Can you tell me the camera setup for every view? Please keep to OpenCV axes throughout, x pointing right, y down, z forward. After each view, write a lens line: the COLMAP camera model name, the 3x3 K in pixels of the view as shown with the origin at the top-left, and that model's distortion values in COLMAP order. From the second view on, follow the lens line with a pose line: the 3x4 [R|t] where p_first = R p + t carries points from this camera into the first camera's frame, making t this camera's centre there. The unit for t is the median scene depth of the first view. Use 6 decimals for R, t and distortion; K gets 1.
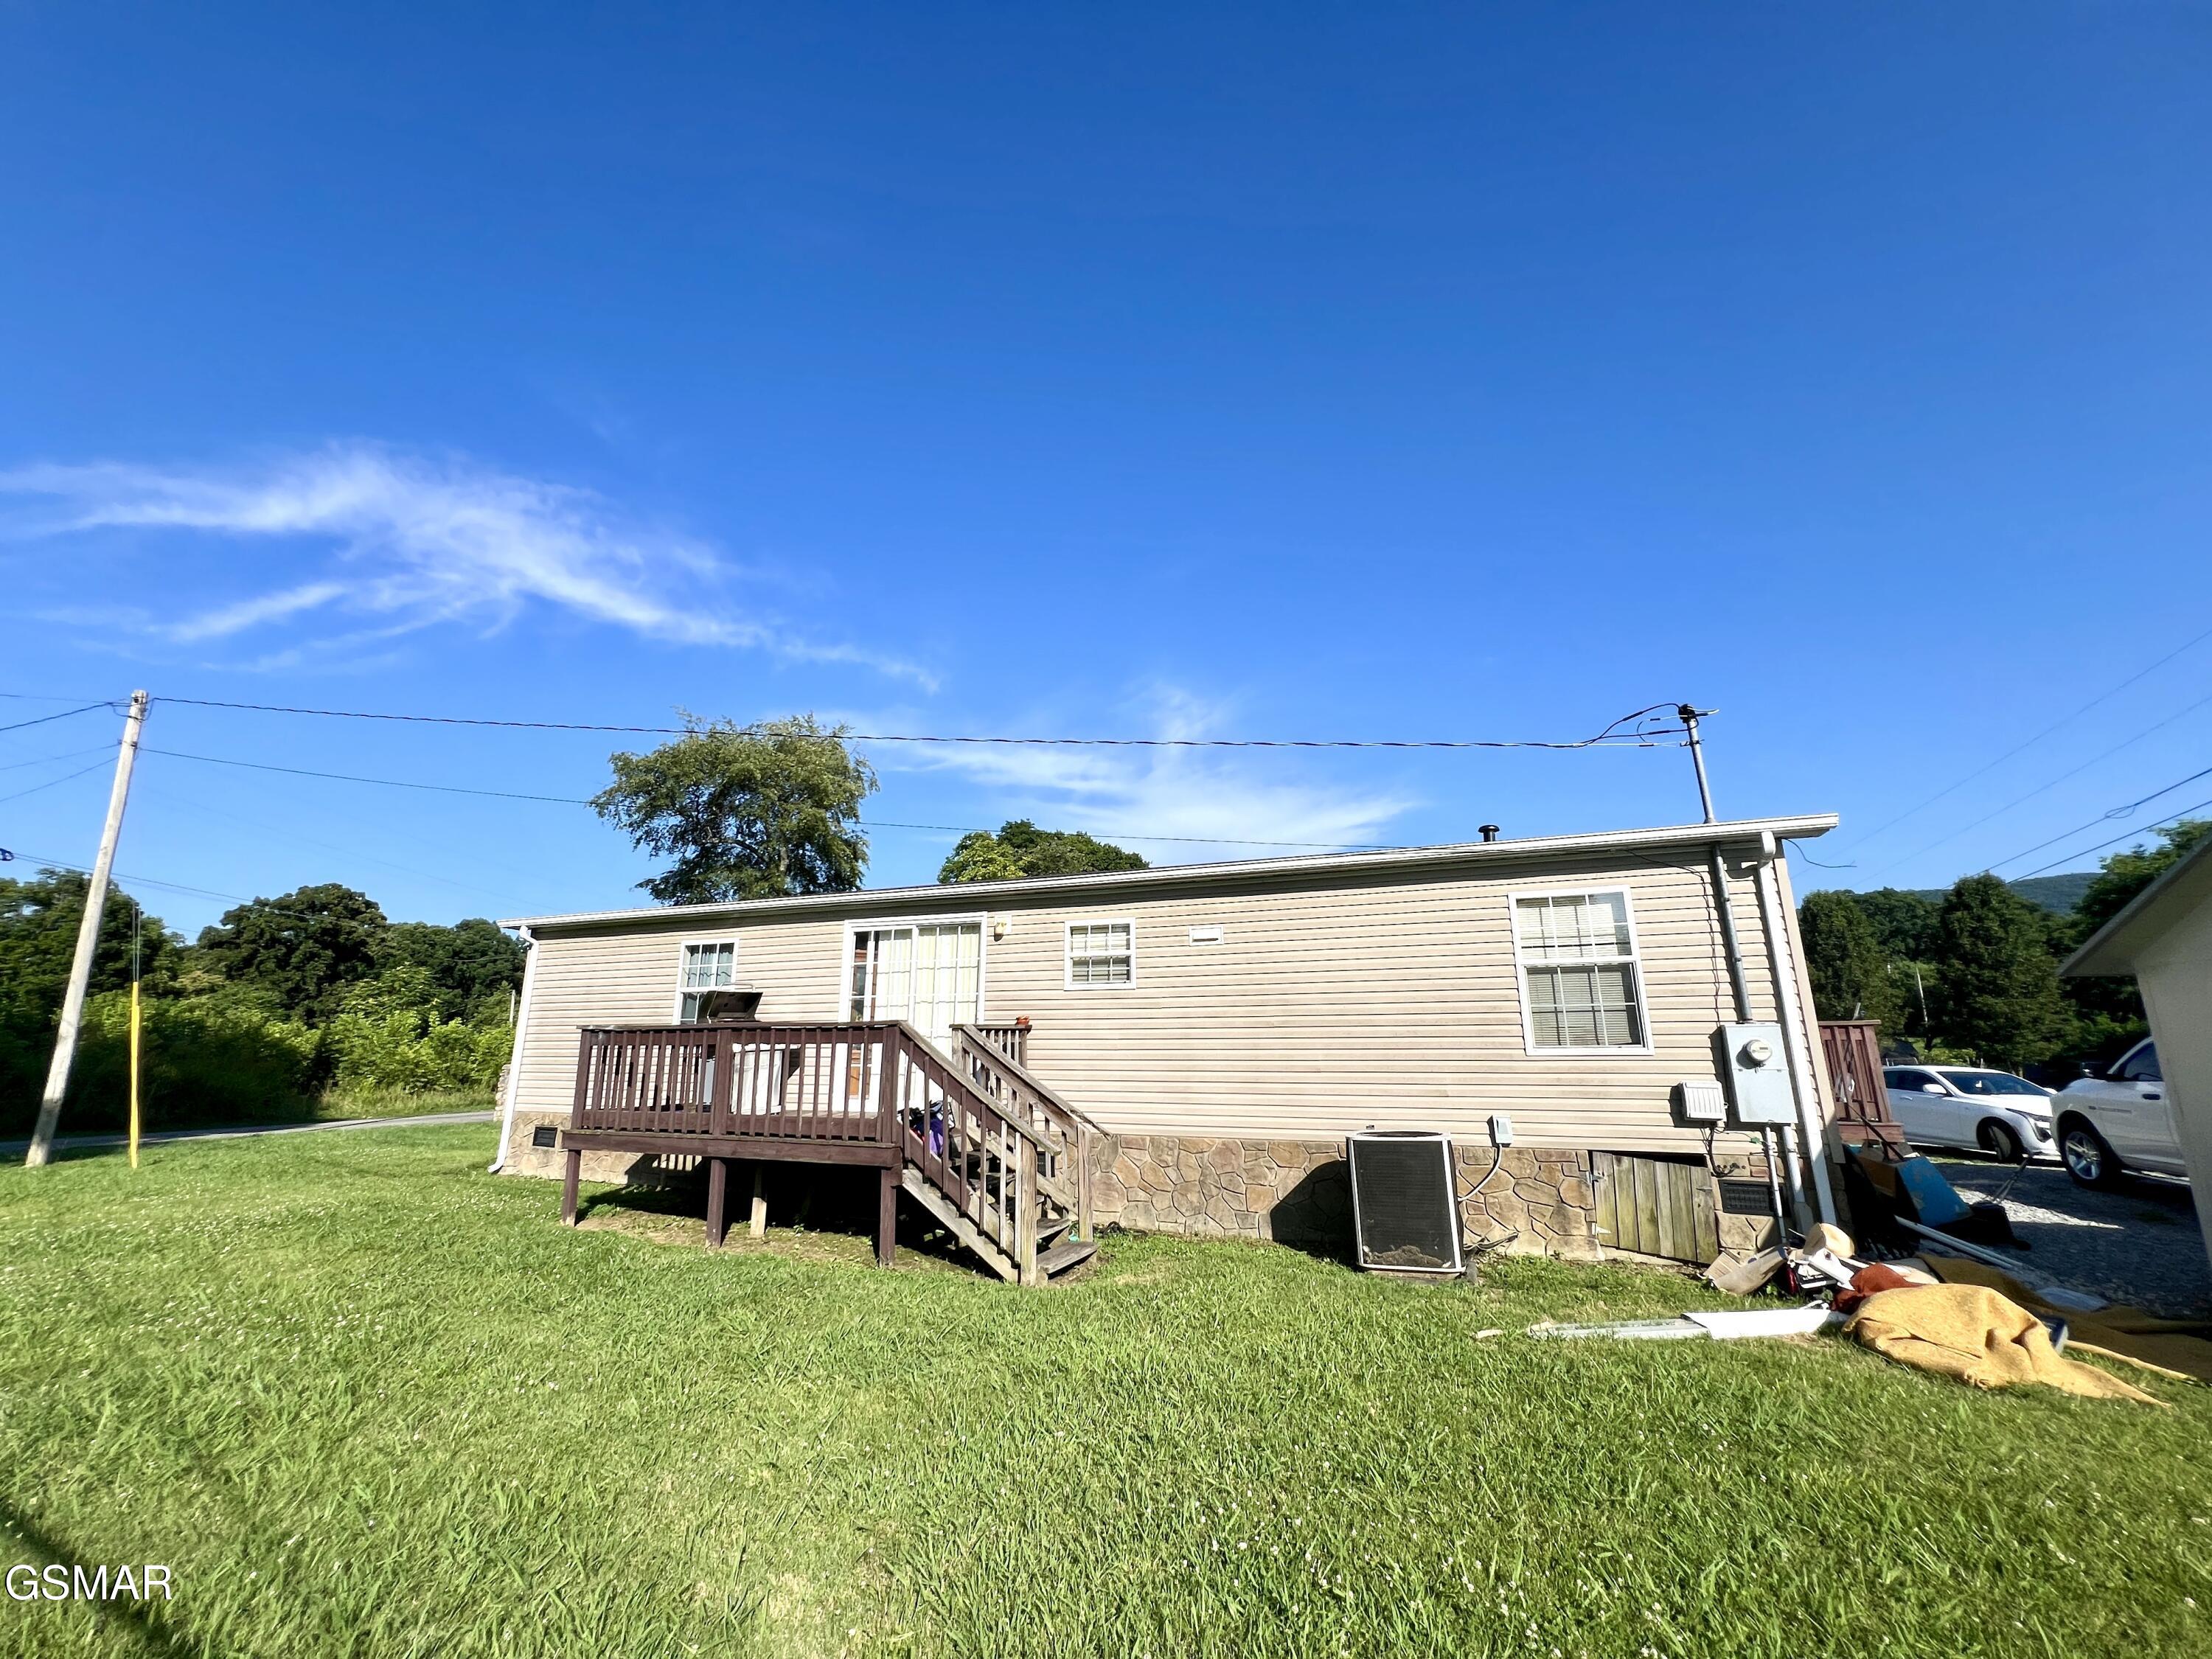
lens RADIAL K [[873.4, 0, 1104.5], [0, 873.4, 792.0], [0, 0, 1]] dist [-0.000153, 0.000015]
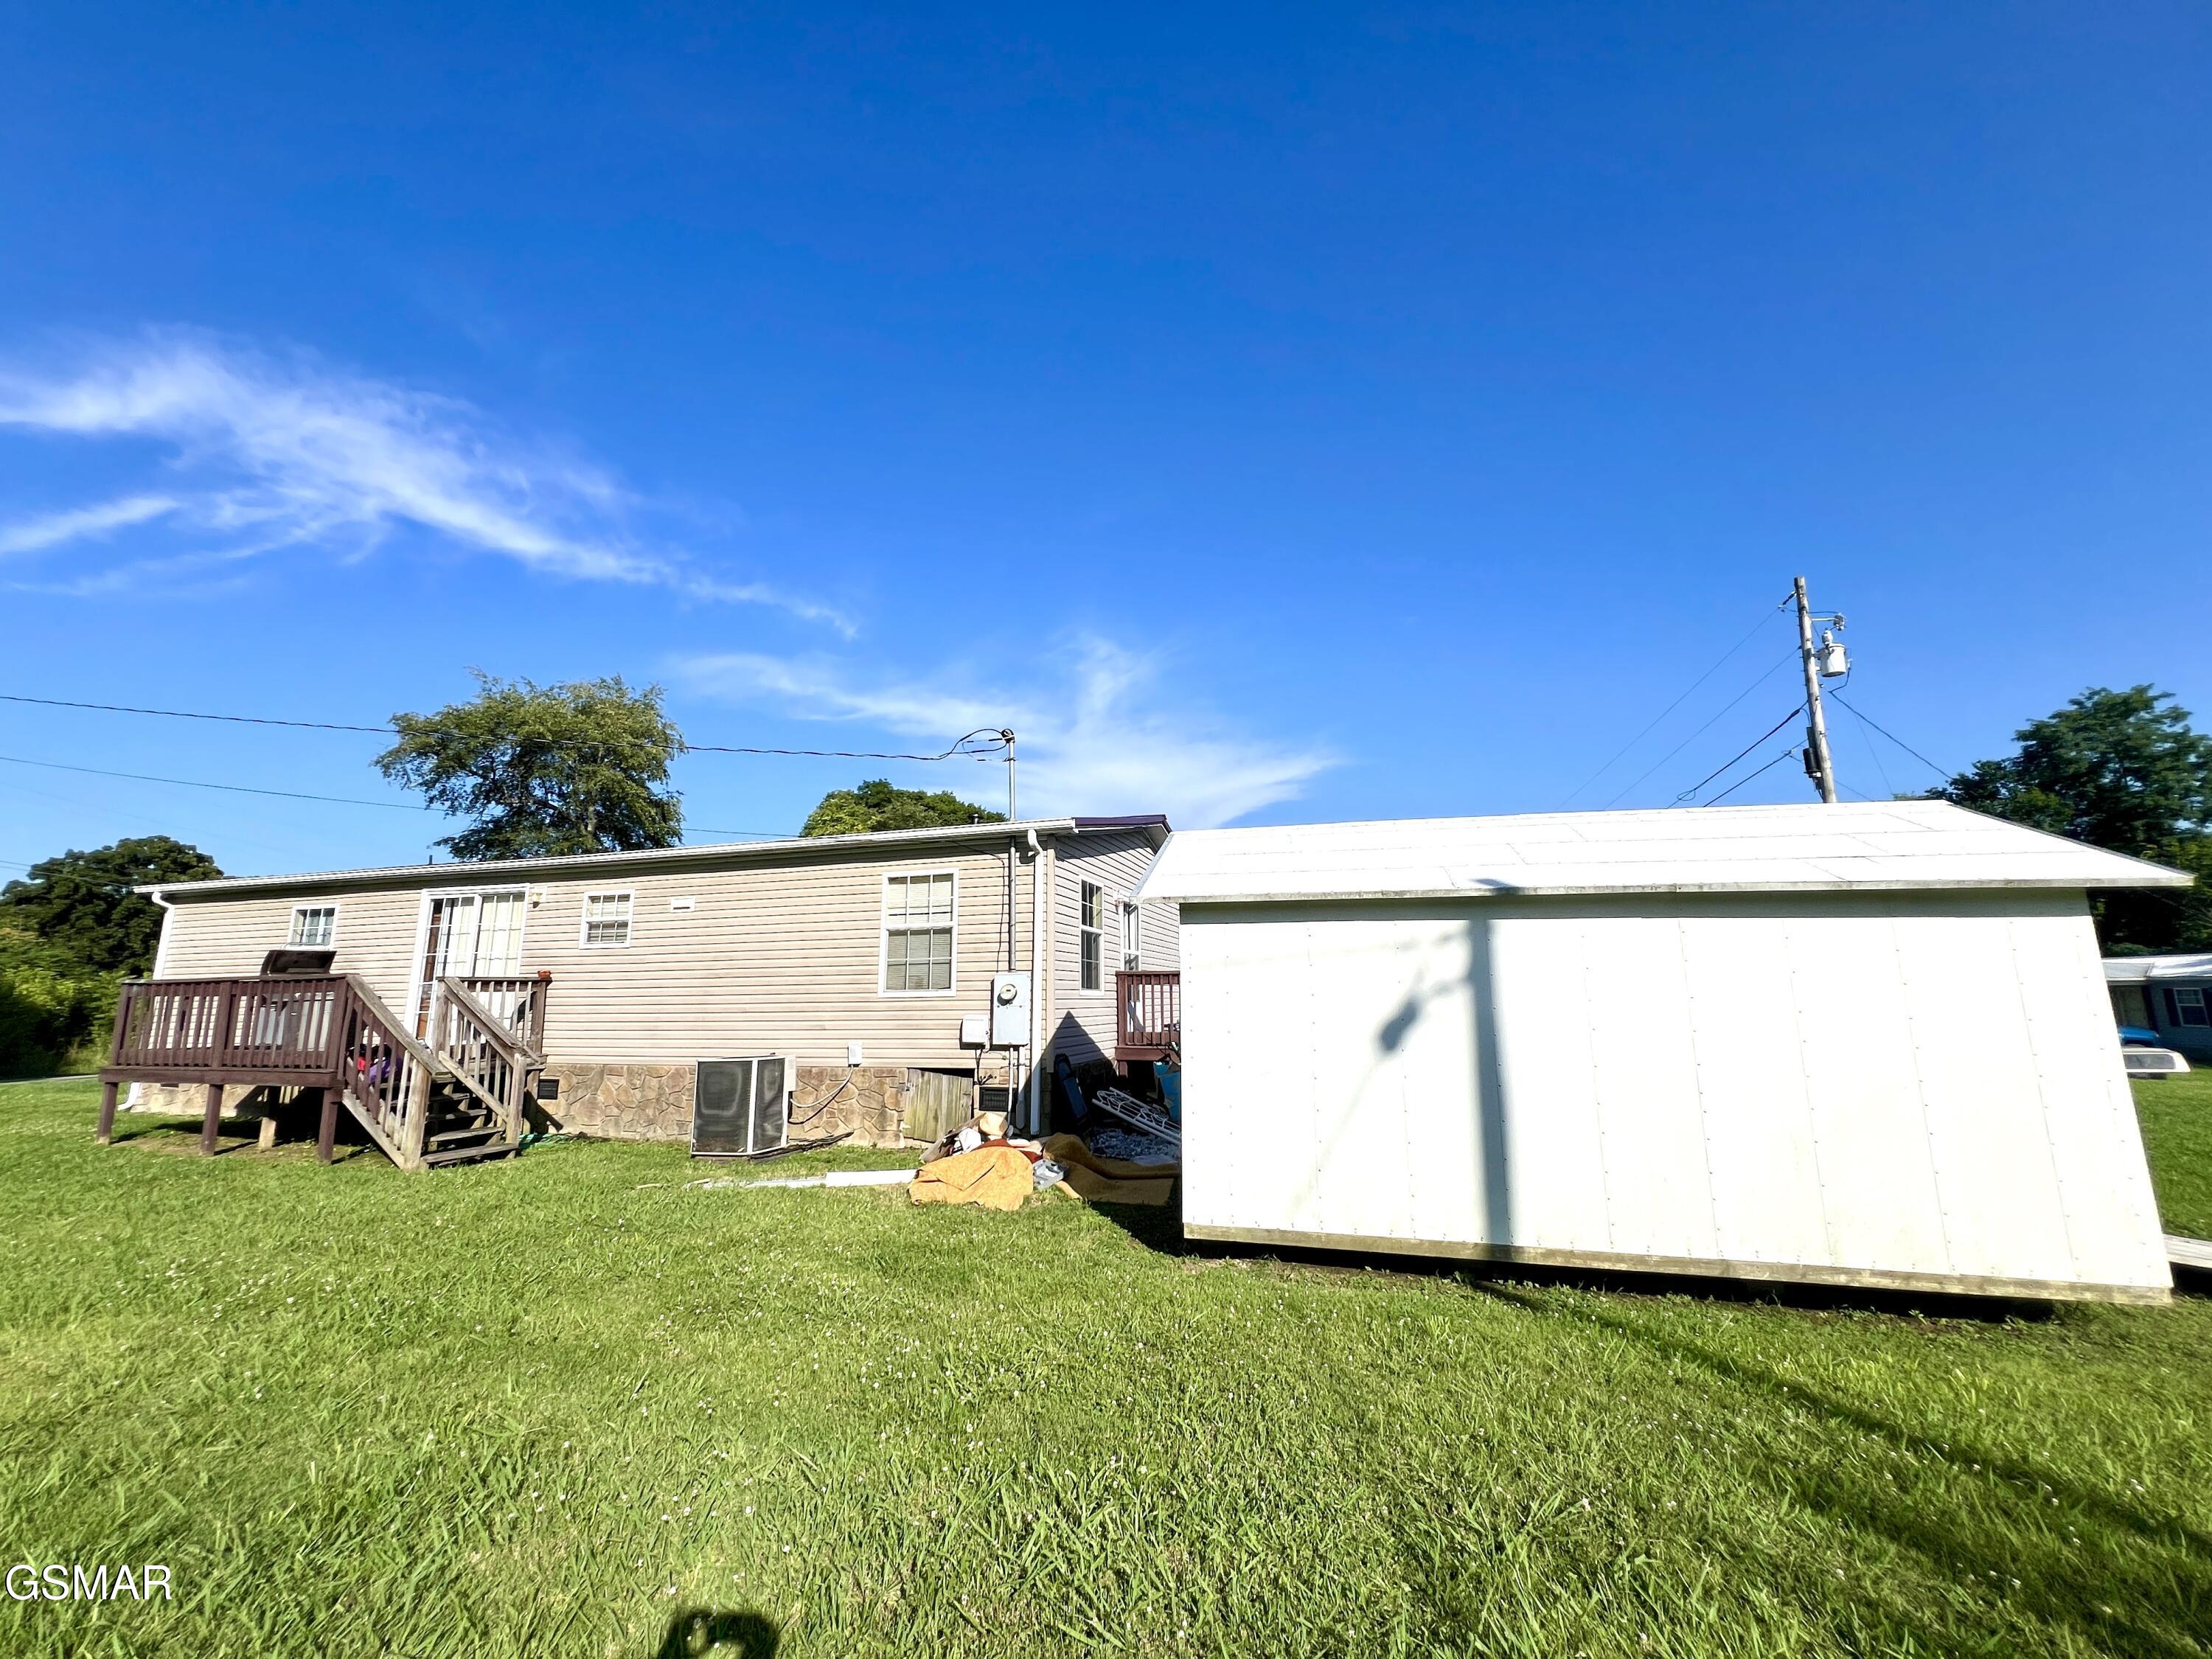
lens RADIAL K [[886.7, 0, 1100.4], [0, 886.7, 821.5], [0, 0, 1]] dist [-0.000765, 0.000346]
pose [[0.996779, 0.007633, 0.079833, 0.499236], [-0.014411, 0.996304, 0.084674, -0.052856], [-0.078892, -0.085552, 0.993205, -0.217363]]
